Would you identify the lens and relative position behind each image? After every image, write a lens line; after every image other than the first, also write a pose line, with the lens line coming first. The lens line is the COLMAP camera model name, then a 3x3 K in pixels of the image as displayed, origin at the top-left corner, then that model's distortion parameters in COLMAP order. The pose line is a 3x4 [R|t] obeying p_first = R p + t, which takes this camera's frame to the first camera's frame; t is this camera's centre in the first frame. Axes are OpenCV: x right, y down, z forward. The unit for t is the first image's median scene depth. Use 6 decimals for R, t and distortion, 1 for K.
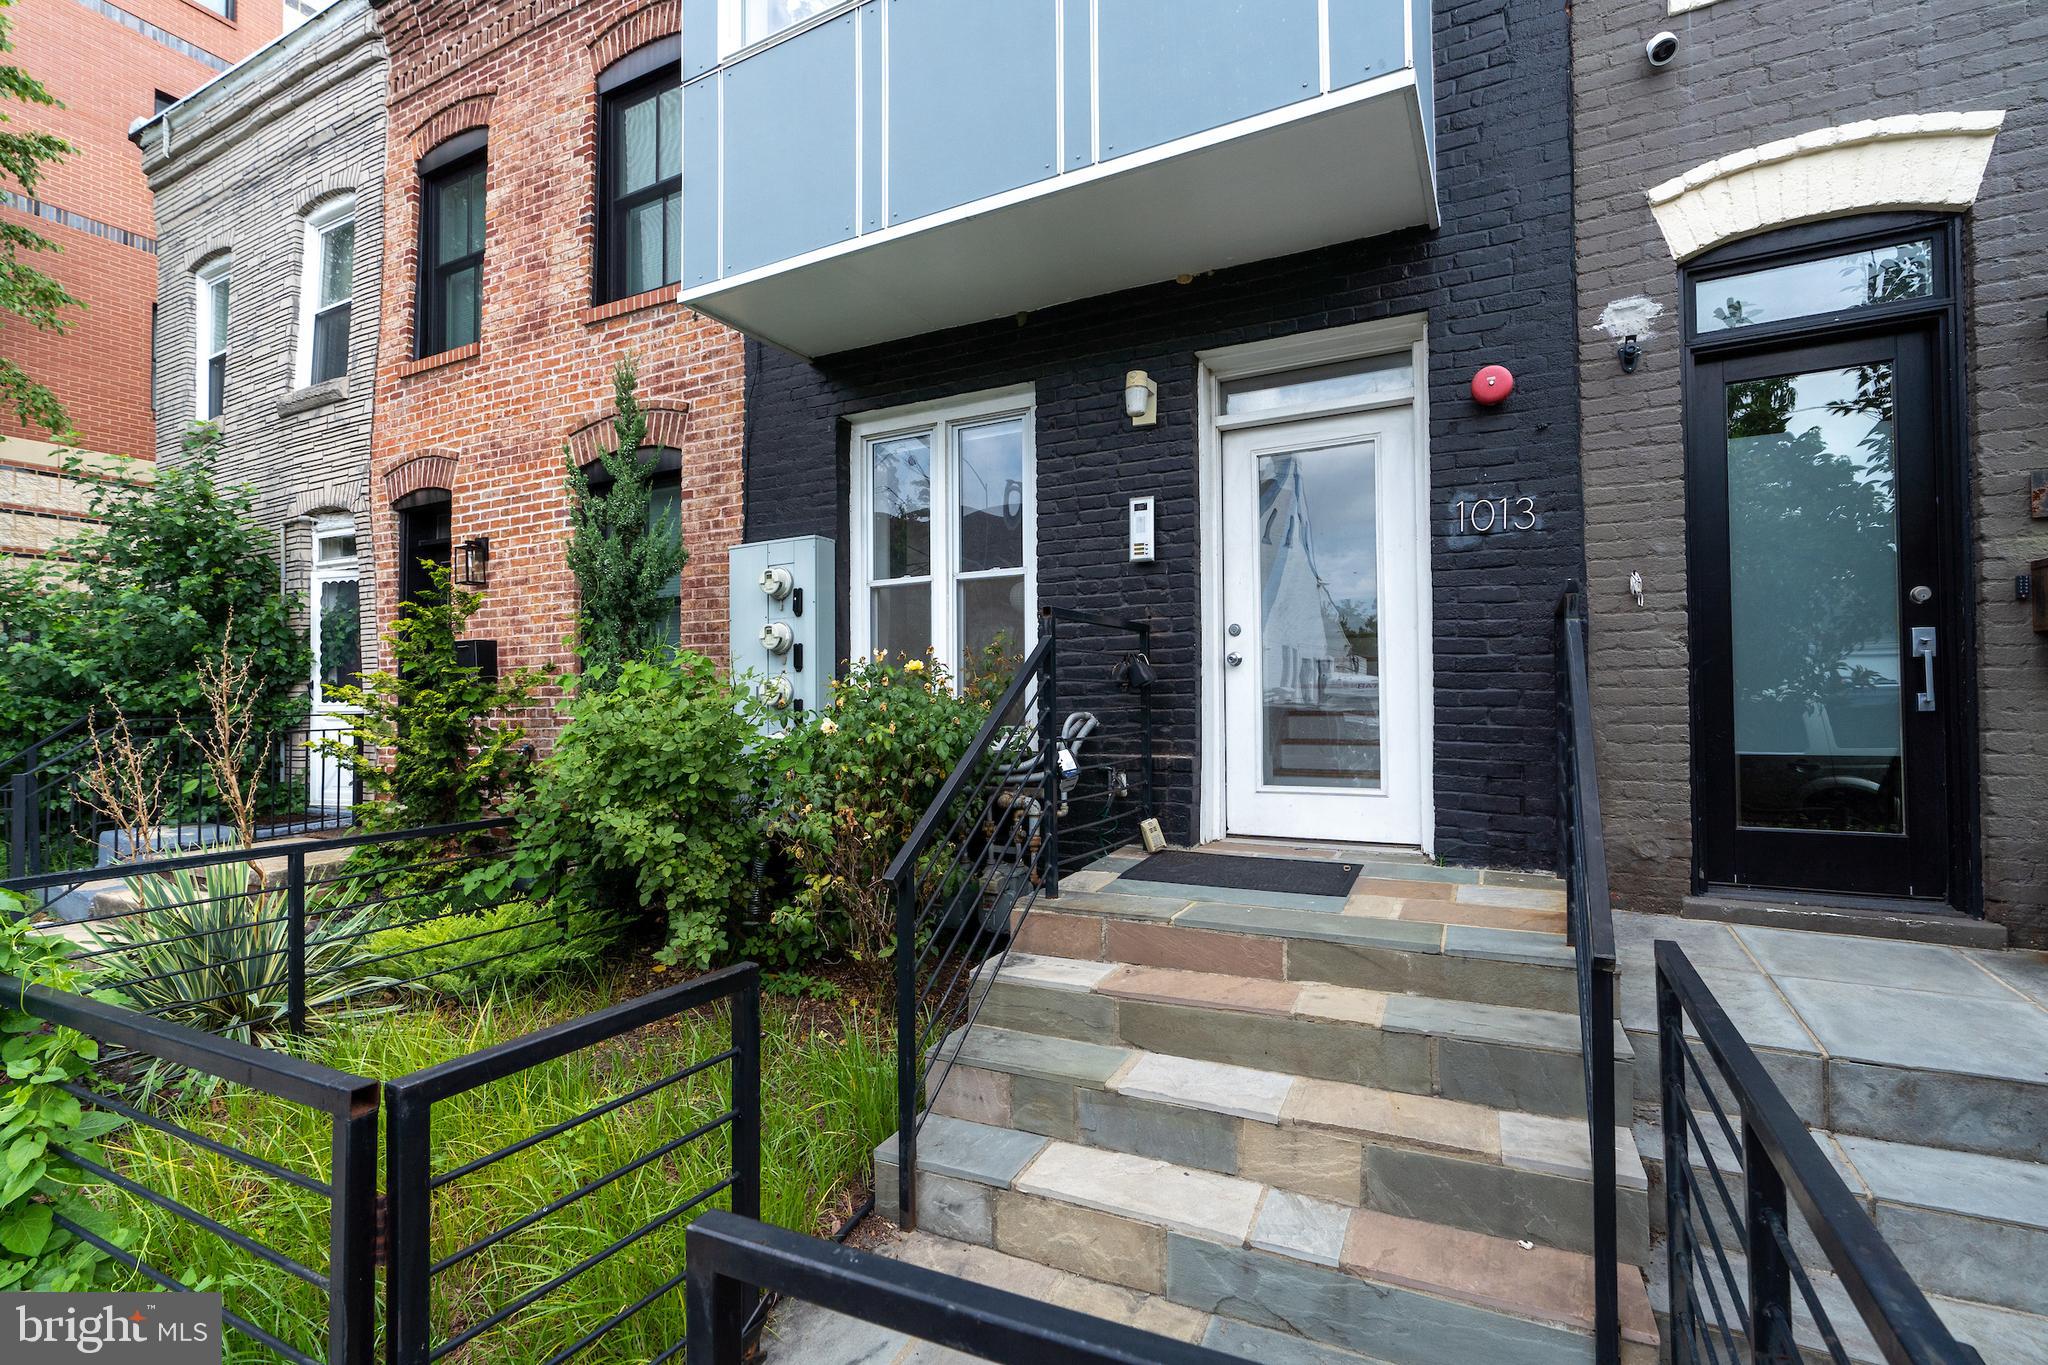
lens RADIAL K [[929.7, 0, 1021.6], [0, 929.7, 686.5], [0, 0, 1]] dist [-0.010855, 0.004558]
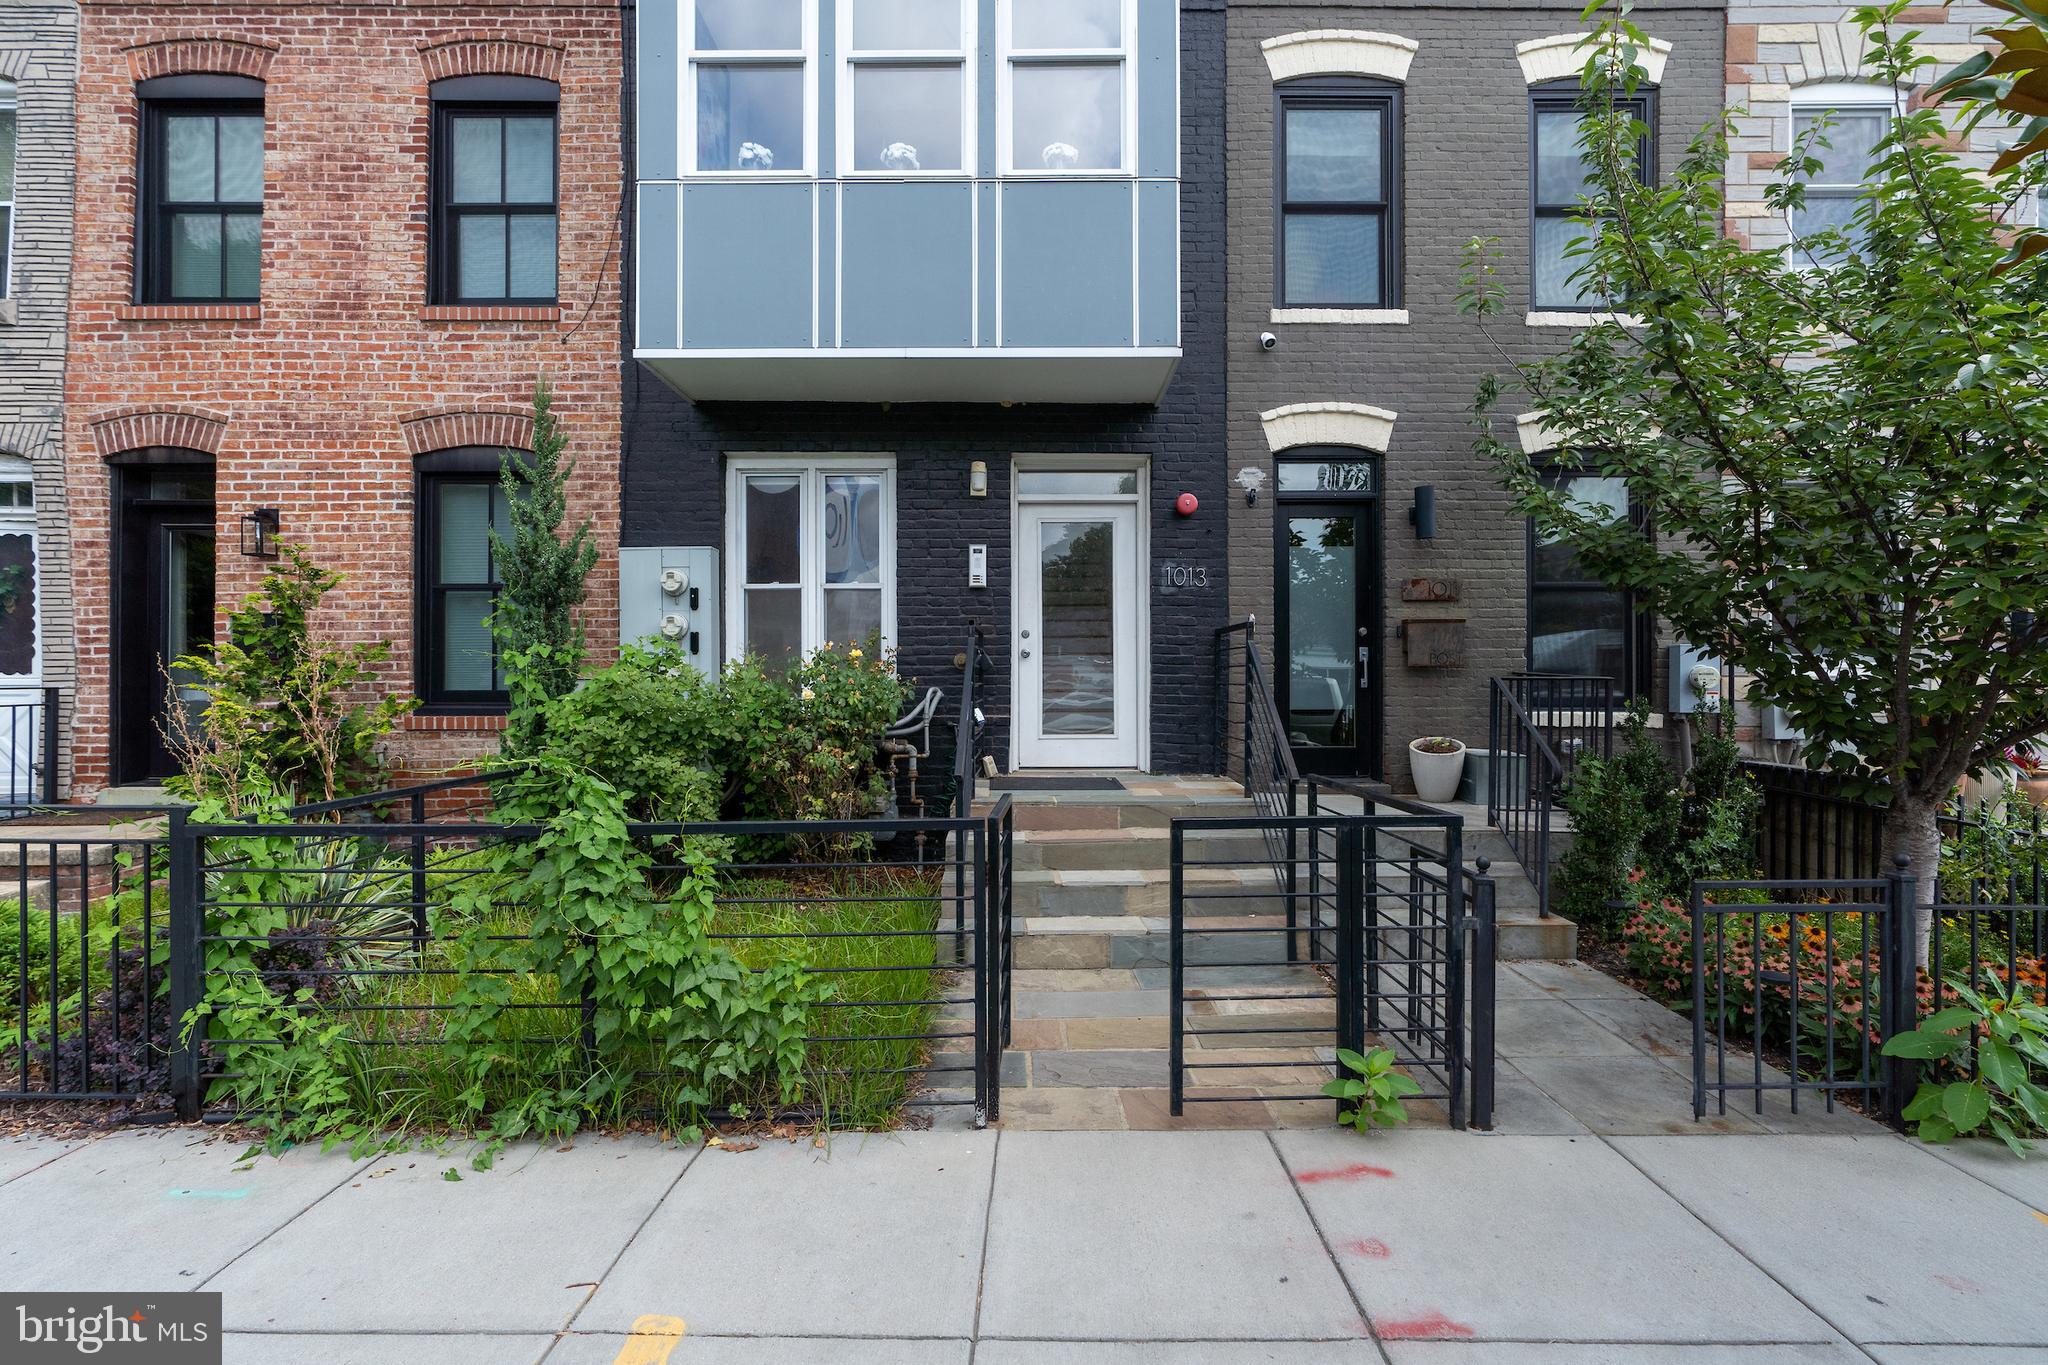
lens RADIAL K [[929.7, 0, 1029.6], [0, 929.7, 686.2], [0, 0, 1]] dist [-0.010855, 0.004558]
pose [[0.883888, 0.006786, 0.467650, -0.384503], [-0.013593, 0.999845, 0.011183, 0.006324], [-0.467502, -0.016241, 0.883843, -0.288517]]
